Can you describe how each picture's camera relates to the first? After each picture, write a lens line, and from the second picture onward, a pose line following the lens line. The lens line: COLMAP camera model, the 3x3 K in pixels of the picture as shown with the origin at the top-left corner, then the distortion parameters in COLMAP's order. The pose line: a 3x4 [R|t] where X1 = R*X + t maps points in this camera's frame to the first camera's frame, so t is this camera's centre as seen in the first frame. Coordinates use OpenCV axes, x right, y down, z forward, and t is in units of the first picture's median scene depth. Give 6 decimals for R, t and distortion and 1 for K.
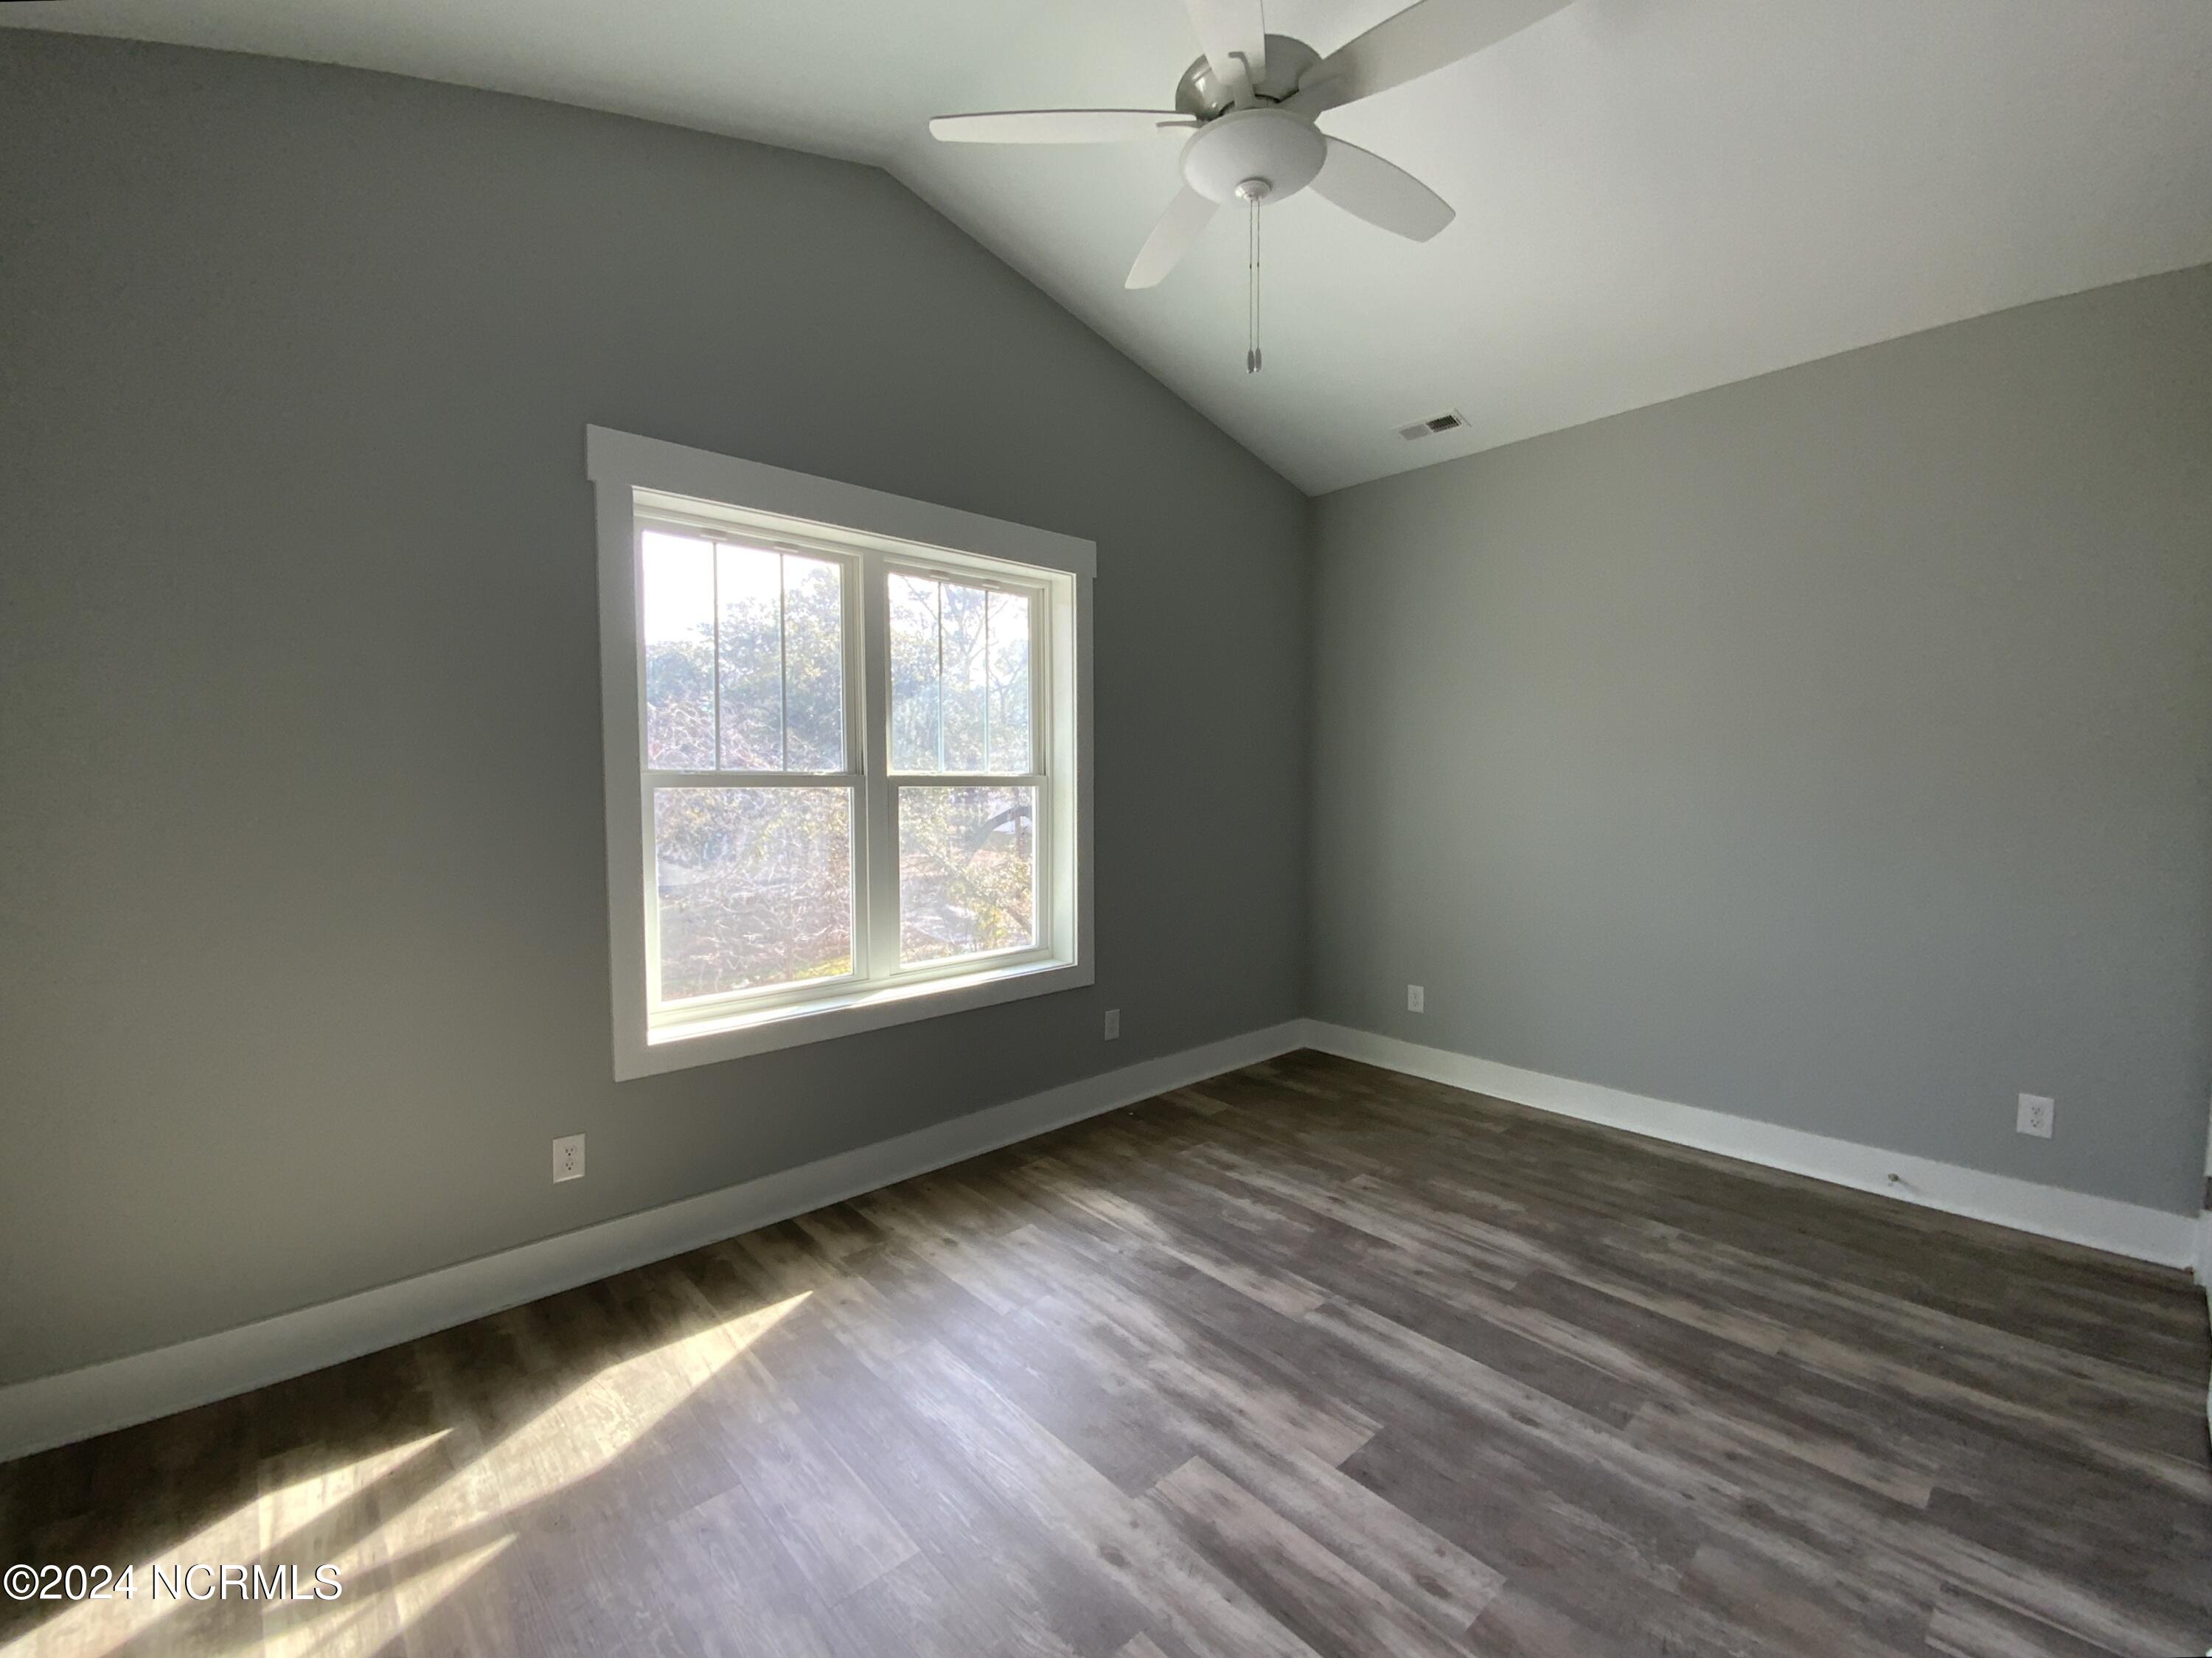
lens RADIAL K [[917.9, 0, 1110.0], [0, 917.9, 828.8], [0, 0, 1]] dist [0.033308, -0.023173]
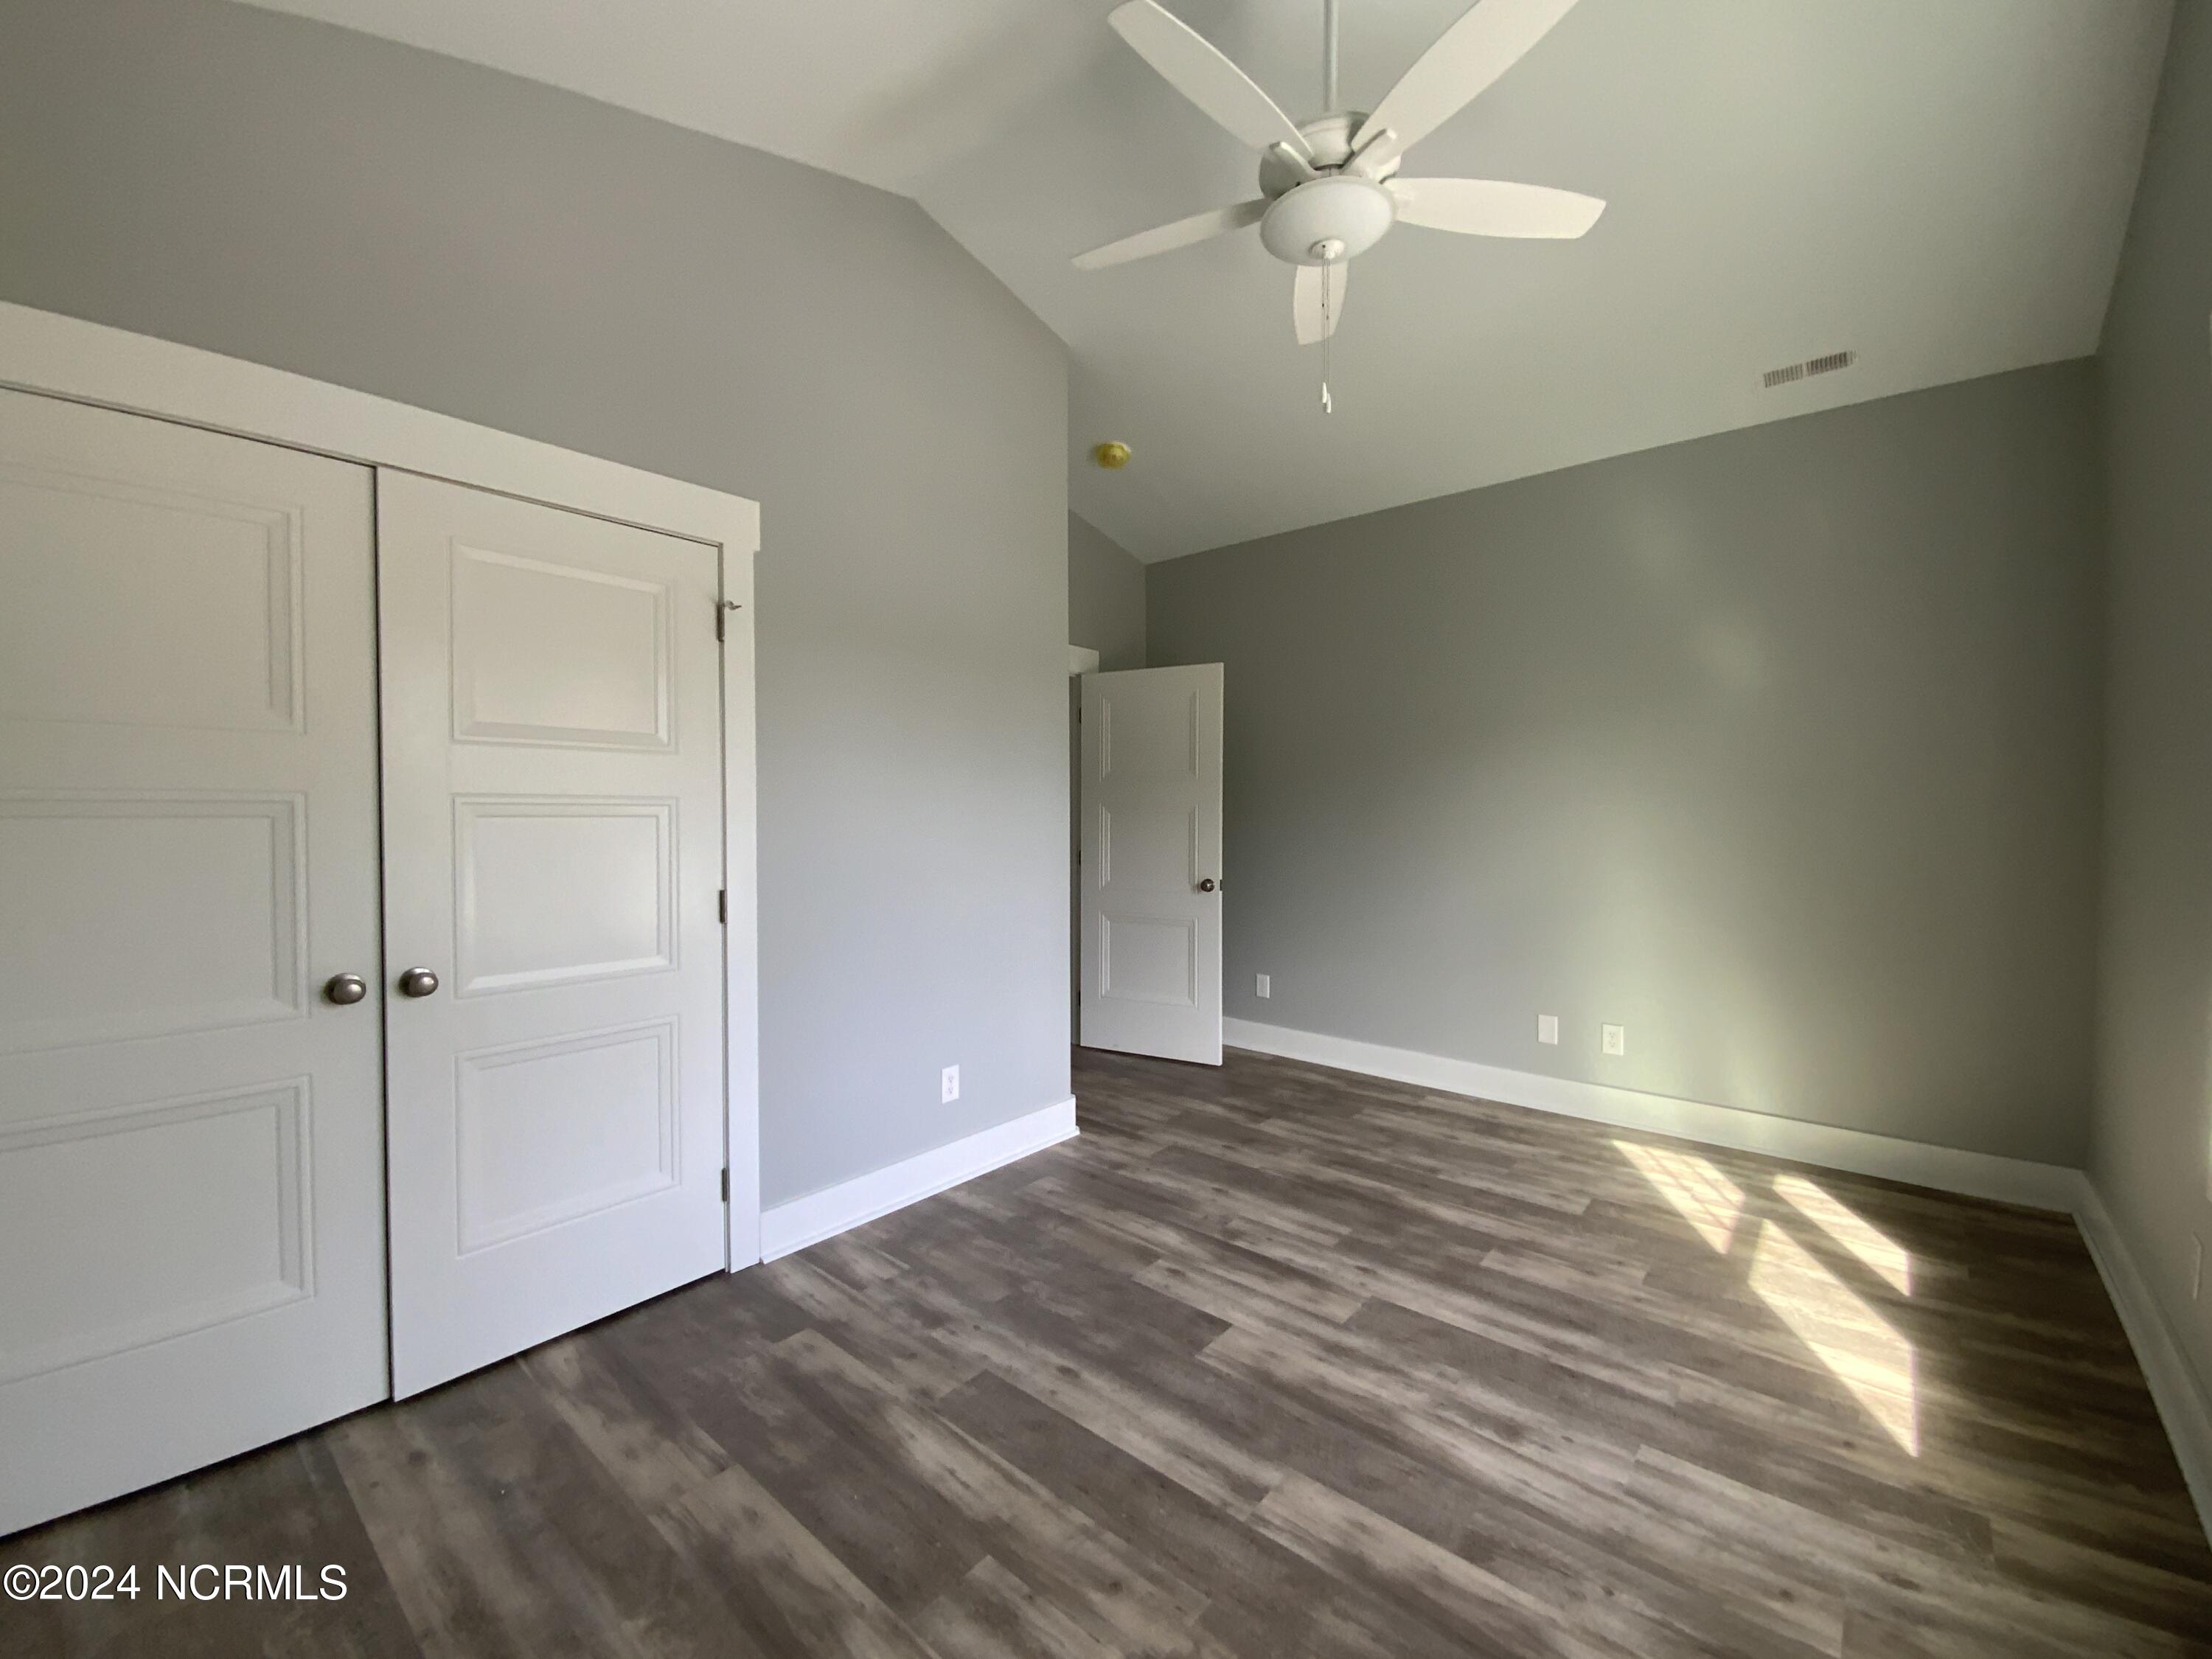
lens RADIAL K [[918.0, 0, 1110.0], [0, 918.0, 829.3], [0, 0, 1]] dist [0.033308, -0.023173]
pose [[-0.990966, 0.002818, -0.134086, 0.520407], [-0.006547, 0.997571, 0.069355, -0.073833], [0.133955, 0.069606, -0.988540, 1.956887]]
